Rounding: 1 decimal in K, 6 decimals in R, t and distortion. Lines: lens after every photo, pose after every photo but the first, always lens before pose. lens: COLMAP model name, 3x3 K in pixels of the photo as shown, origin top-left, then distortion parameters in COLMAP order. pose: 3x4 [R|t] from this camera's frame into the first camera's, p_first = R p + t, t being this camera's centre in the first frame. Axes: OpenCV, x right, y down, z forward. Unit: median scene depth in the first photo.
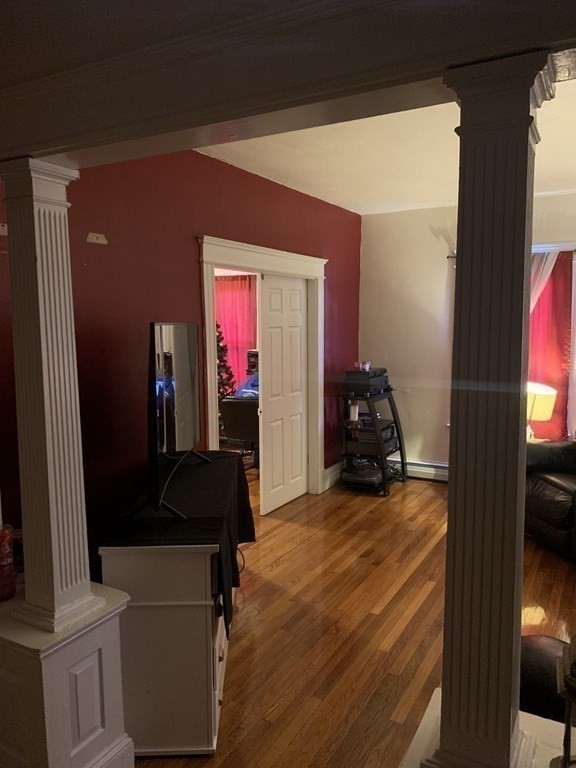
lens RADIAL K [[585.4, 0, 286.3], [0, 585.4, 381.7], [0, 0, 1]] dist [0.015099, -0.015129]
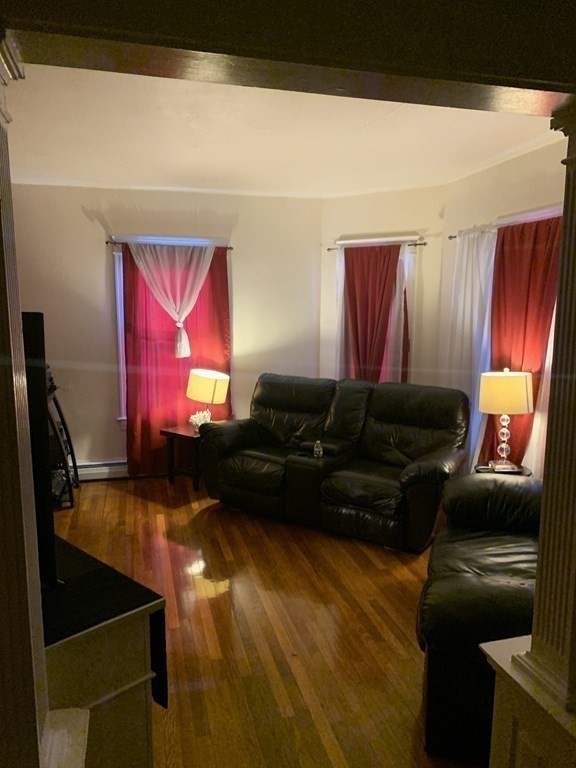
lens RADIAL K [[585.4, 0, 288.1], [0, 585.4, 387.2], [0, 0, 1]] dist [0.015099, -0.015129]
pose [[0.708802, -0.087376, 0.699975, -0.197209], [0.068570, 0.996134, 0.054910, -0.012434], [-0.702067, 0.009077, 0.712053, 0.123337]]
